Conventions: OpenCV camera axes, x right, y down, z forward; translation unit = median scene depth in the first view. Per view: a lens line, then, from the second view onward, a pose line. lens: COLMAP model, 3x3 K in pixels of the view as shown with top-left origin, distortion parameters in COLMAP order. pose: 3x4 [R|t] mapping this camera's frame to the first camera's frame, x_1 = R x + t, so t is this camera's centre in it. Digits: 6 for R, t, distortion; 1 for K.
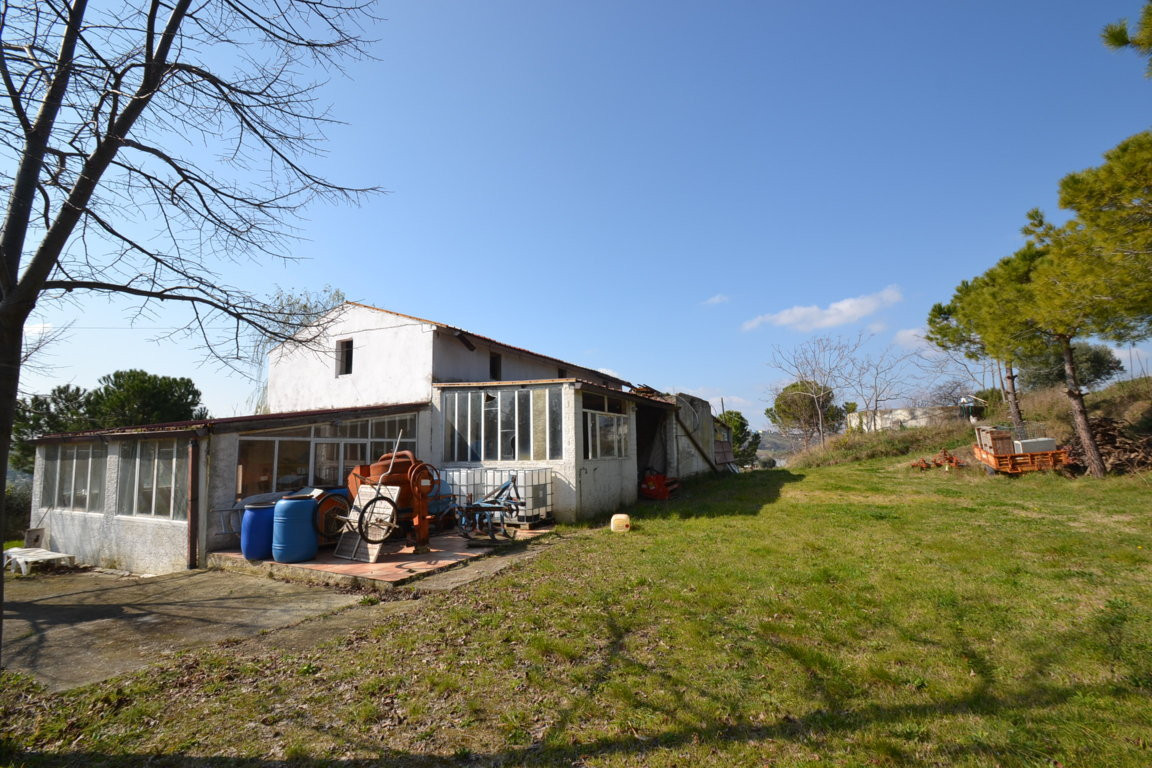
lens RADIAL K [[510.2, 0, 559.0], [0, 510.2, 384.0], [0, 0, 1]] dist [-0.001345, -0.005340]
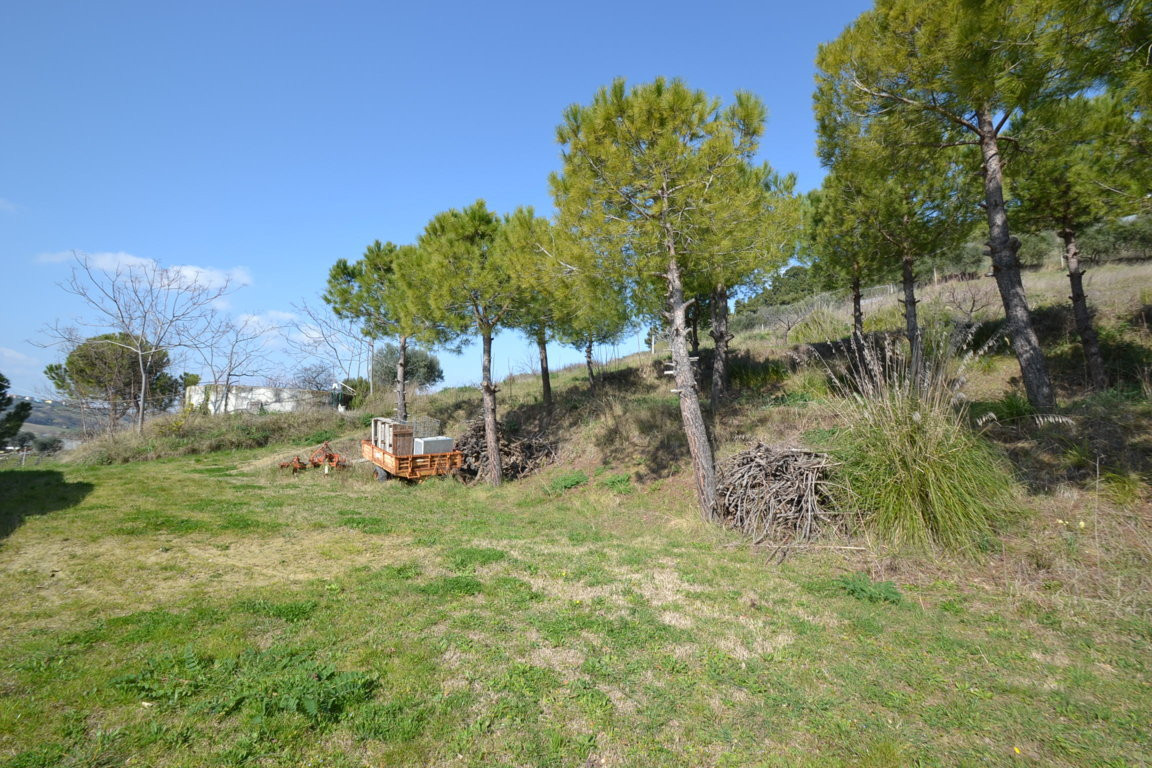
lens RADIAL K [[508.5, 0, 575.9], [0, 508.5, 399.3], [0, 0, 1]] dist [-0.000697, -0.012658]
pose [[0.372352, 0.099805, 0.922710, 0.148043], [-0.156429, 0.986726, -0.043603, 0.028716], [-0.914814, -0.128103, 0.383022, 0.290327]]
